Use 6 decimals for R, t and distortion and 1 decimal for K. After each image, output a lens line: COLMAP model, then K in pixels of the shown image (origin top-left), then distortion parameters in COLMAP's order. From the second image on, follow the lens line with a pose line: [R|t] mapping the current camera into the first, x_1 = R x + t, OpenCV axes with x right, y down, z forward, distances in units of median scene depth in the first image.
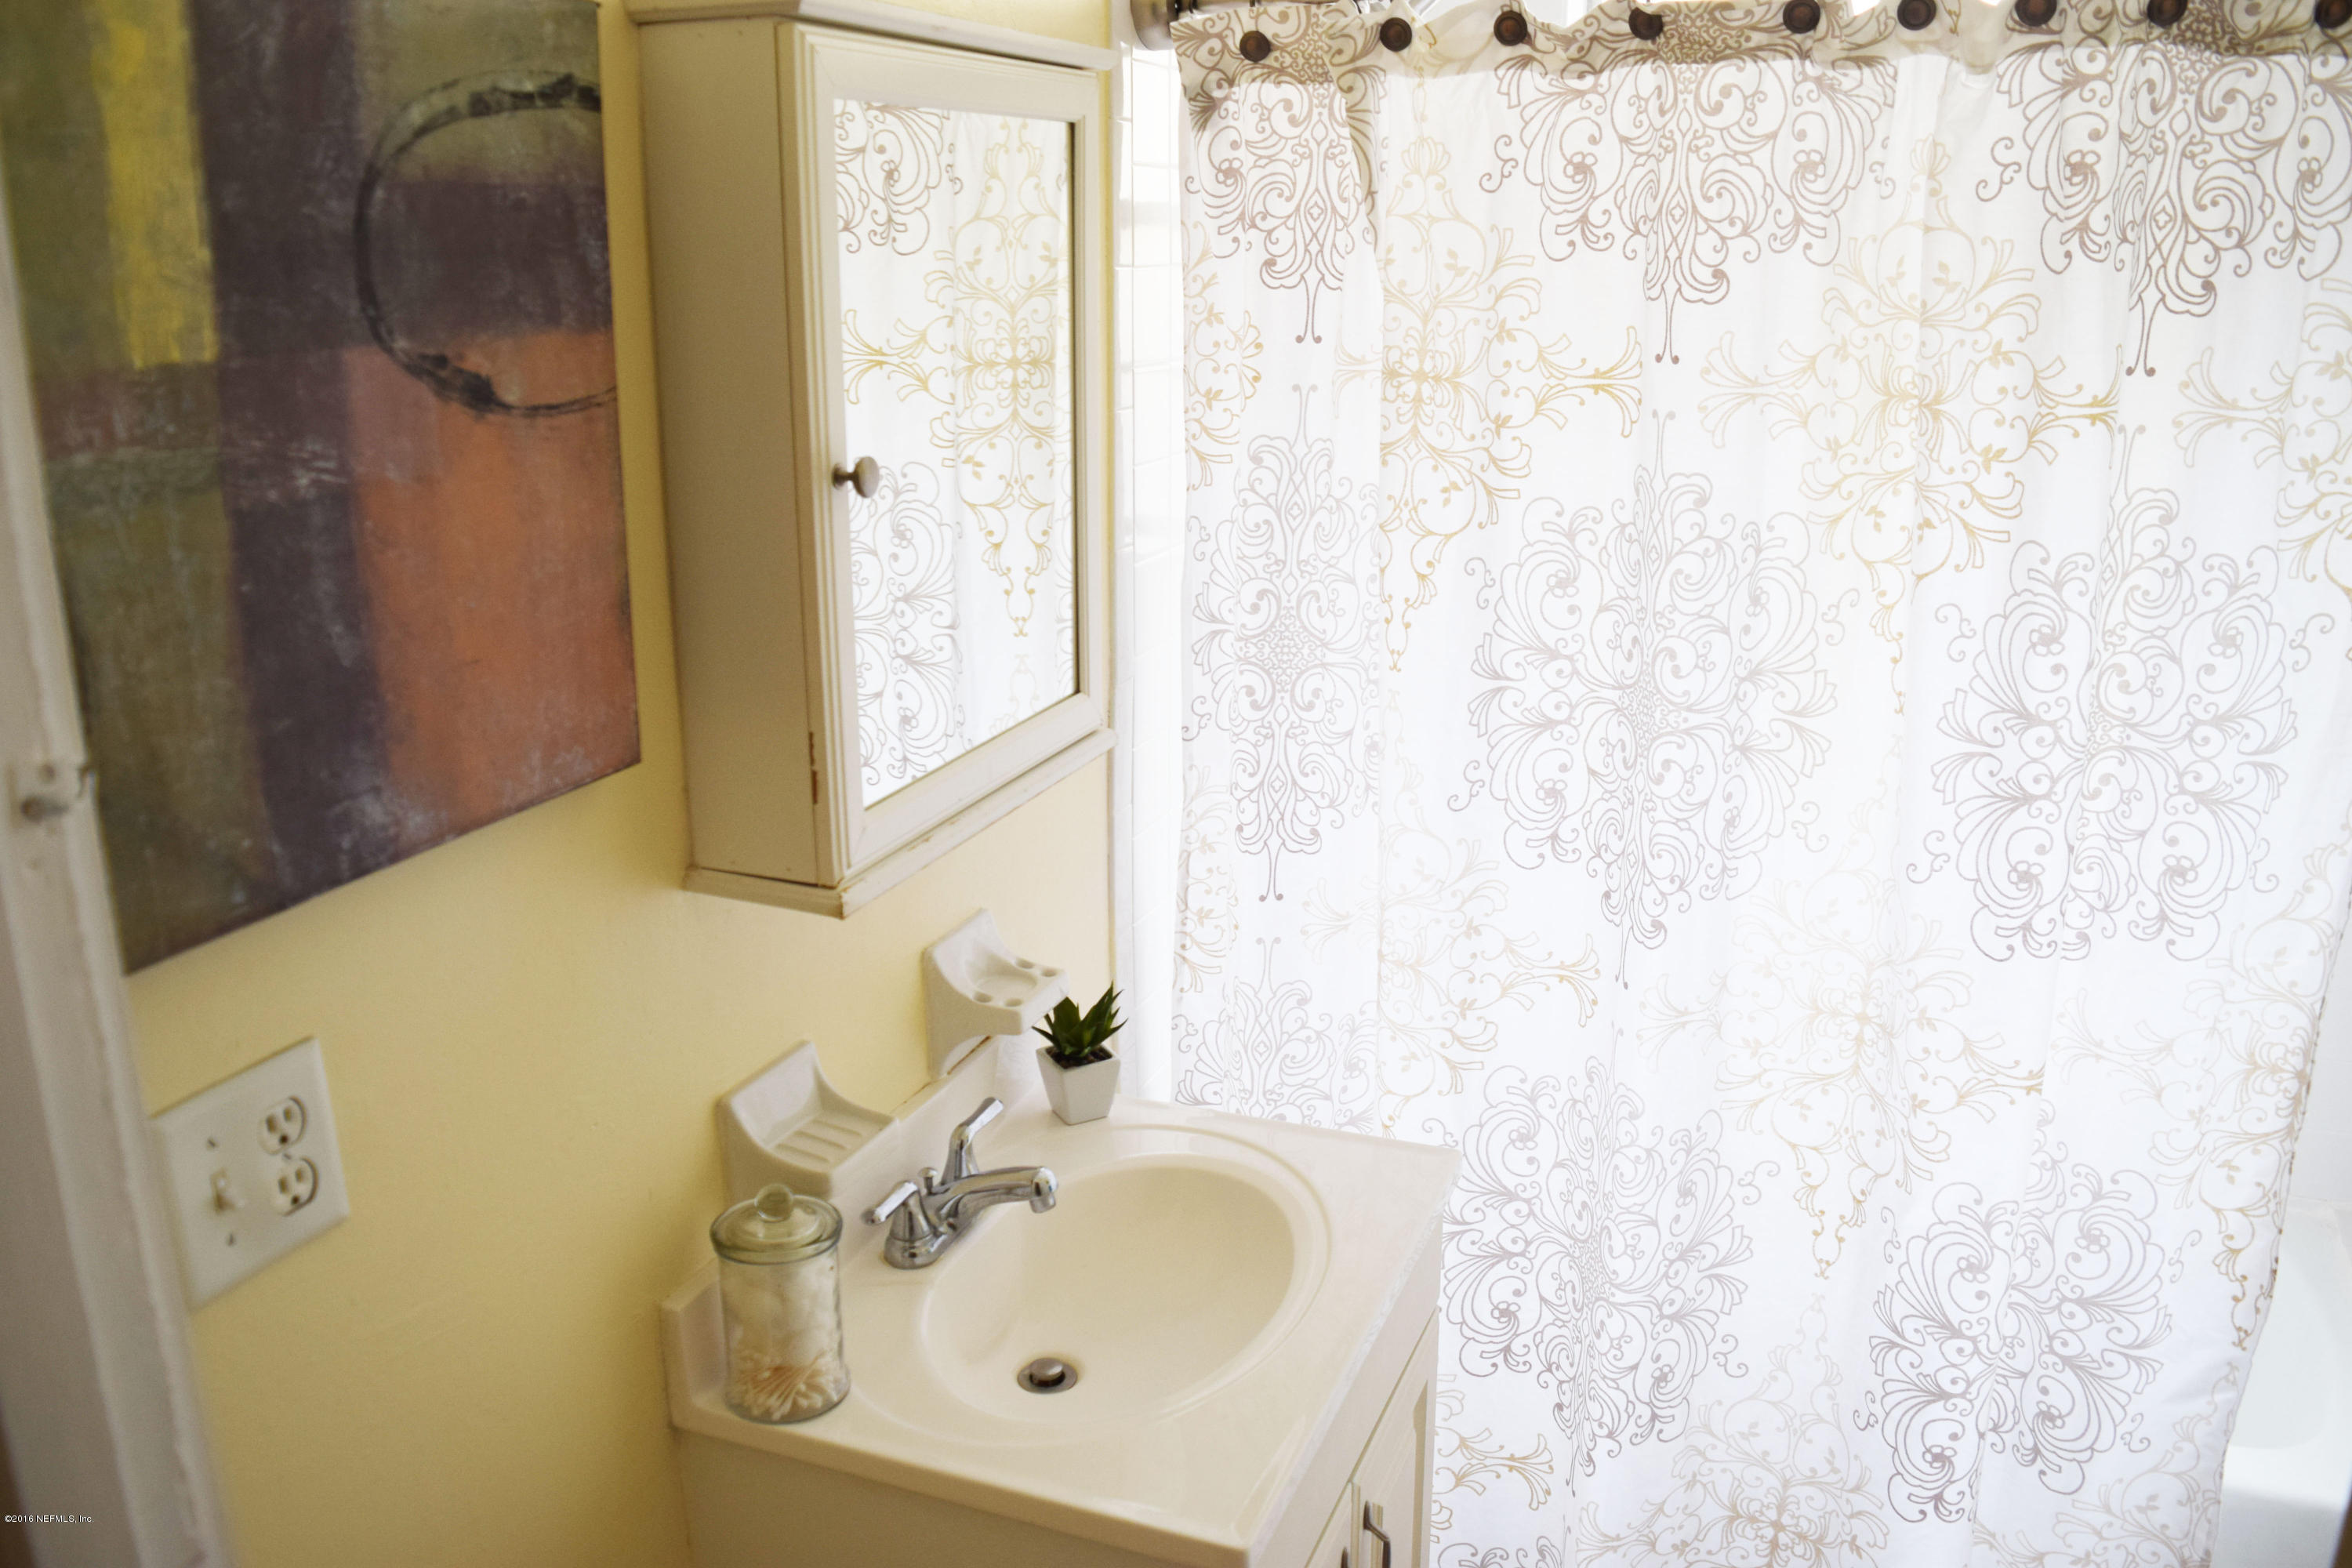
lens RADIAL K [[1888.5, 0, 1176.0], [0, 1888.5, 784.0], [0, 0, 1]] dist [-0.088005, 0.025592]
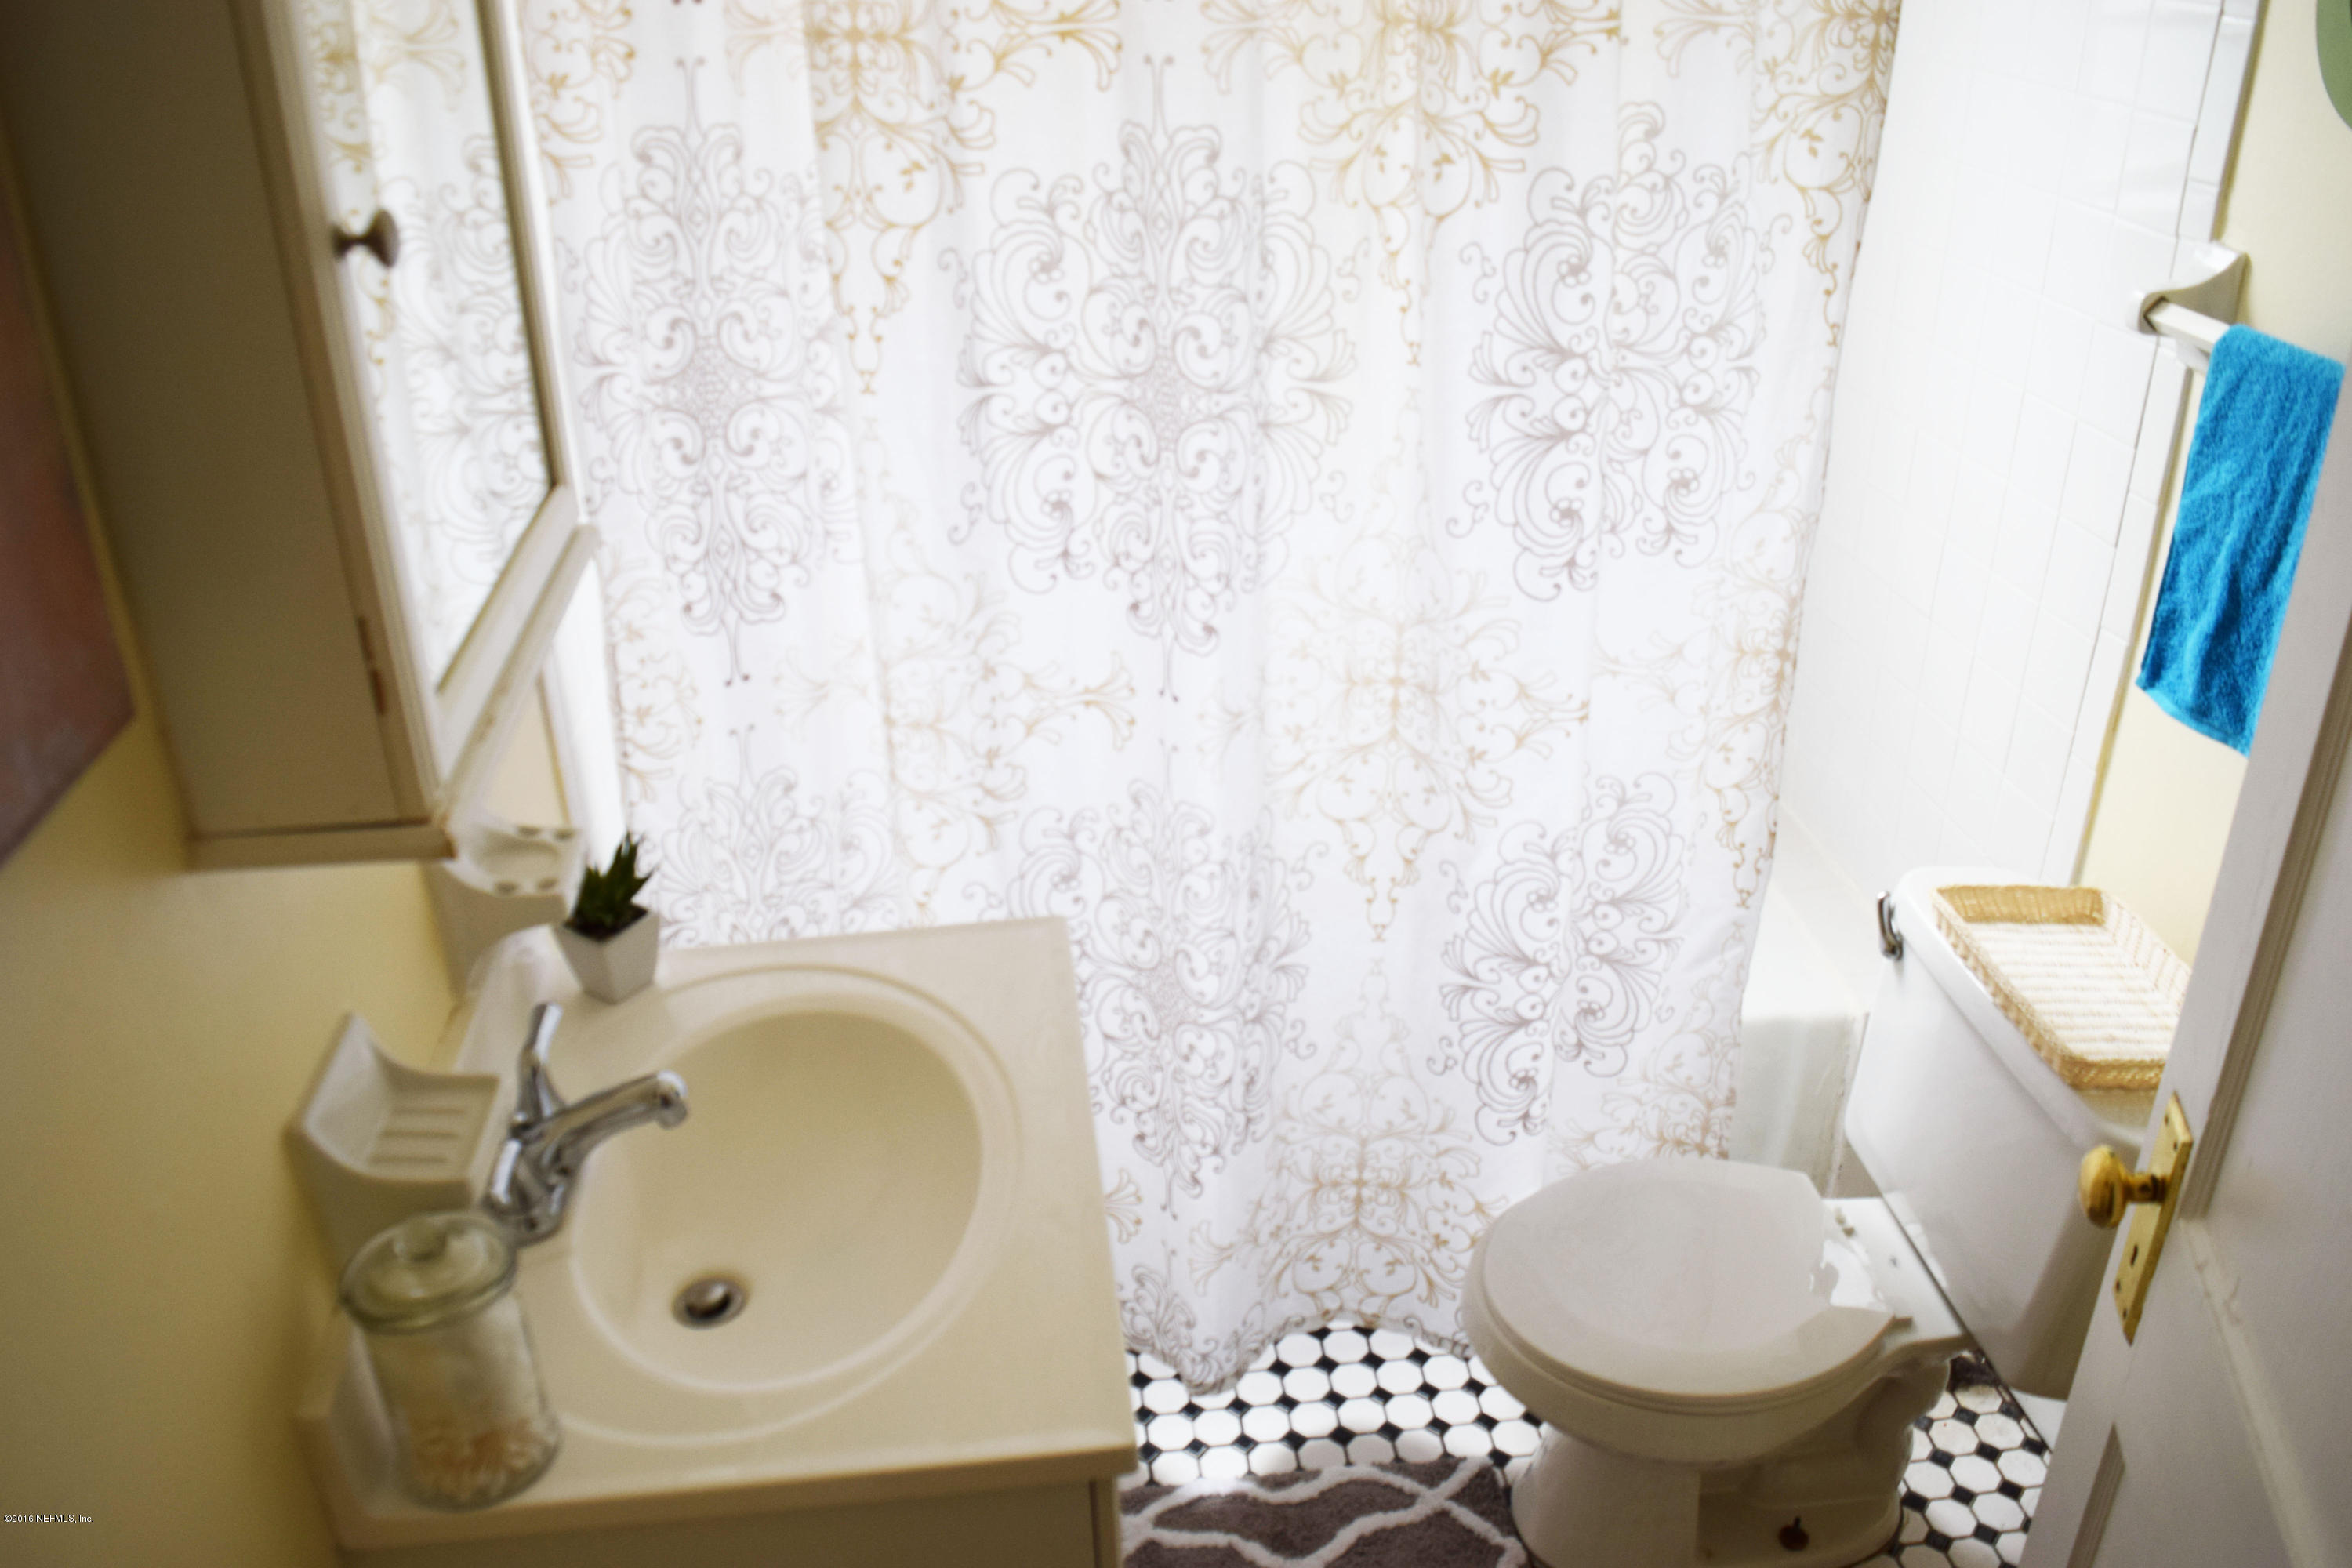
lens RADIAL K [[1888.5, 0, 1176.0], [0, 1888.5, 784.0], [0, 0, 1]] dist [-0.088005, 0.025592]
pose [[0.872030, -0.231104, 0.431457, -0.179241], [0.154148, 0.966325, 0.206046, -0.045877], [-0.464546, -0.113170, 0.878288, 0.180440]]
